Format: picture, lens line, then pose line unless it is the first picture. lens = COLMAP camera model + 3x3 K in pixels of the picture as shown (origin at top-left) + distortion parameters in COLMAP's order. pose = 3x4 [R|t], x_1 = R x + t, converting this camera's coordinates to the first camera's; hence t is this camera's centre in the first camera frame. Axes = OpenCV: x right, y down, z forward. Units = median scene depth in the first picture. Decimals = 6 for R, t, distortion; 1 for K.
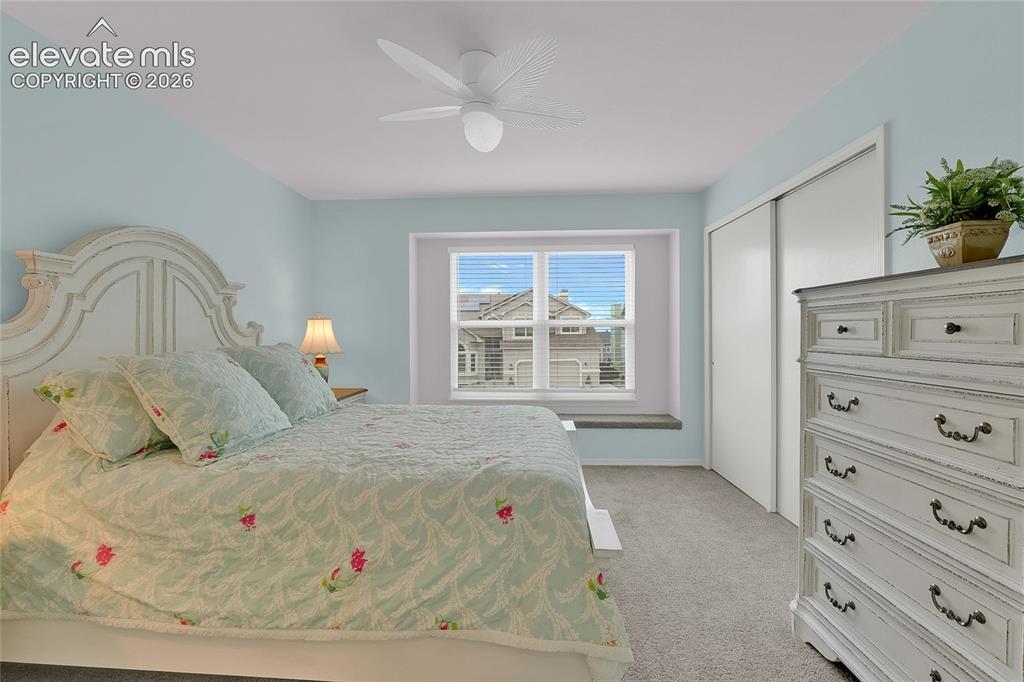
lens RADIAL K [[432.1, 0, 509.9], [0, 432.1, 335.1], [0, 0, 1]] dist [-0.008540, 0.000017]
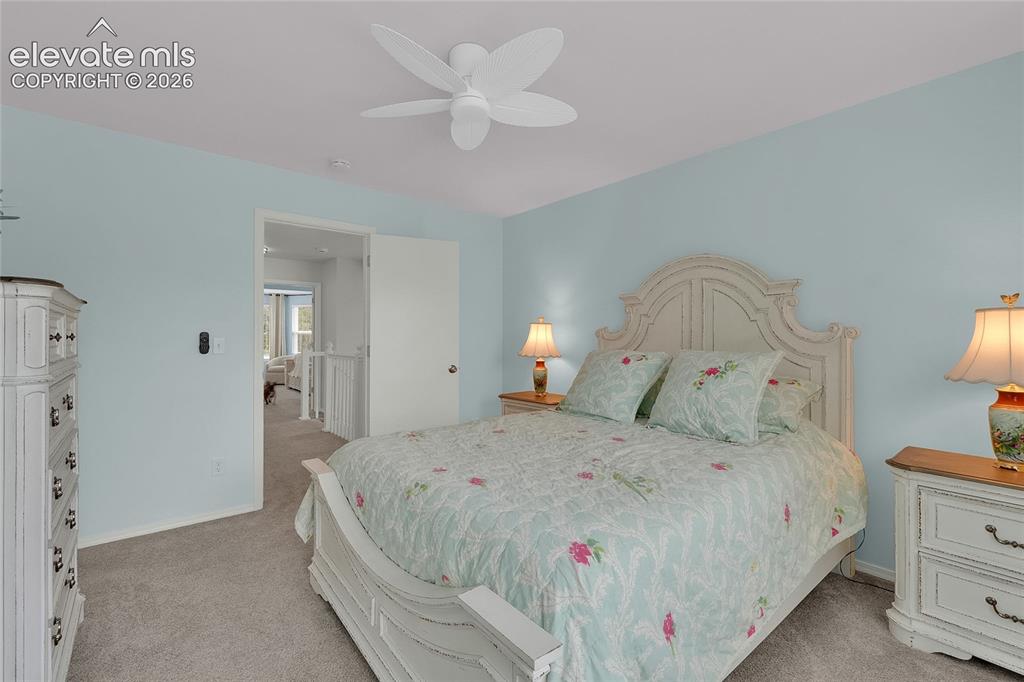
lens RADIAL K [[432.1, 0, 512.2], [0, 432.1, 337.6], [0, 0, 1]] dist [-0.008540, 0.000017]
pose [[-0.741408, -0.004696, -0.671038, 0.393789], [-0.011710, 0.999914, 0.005940, -0.003494], [0.670952, 0.012262, -0.741399, 1.432171]]
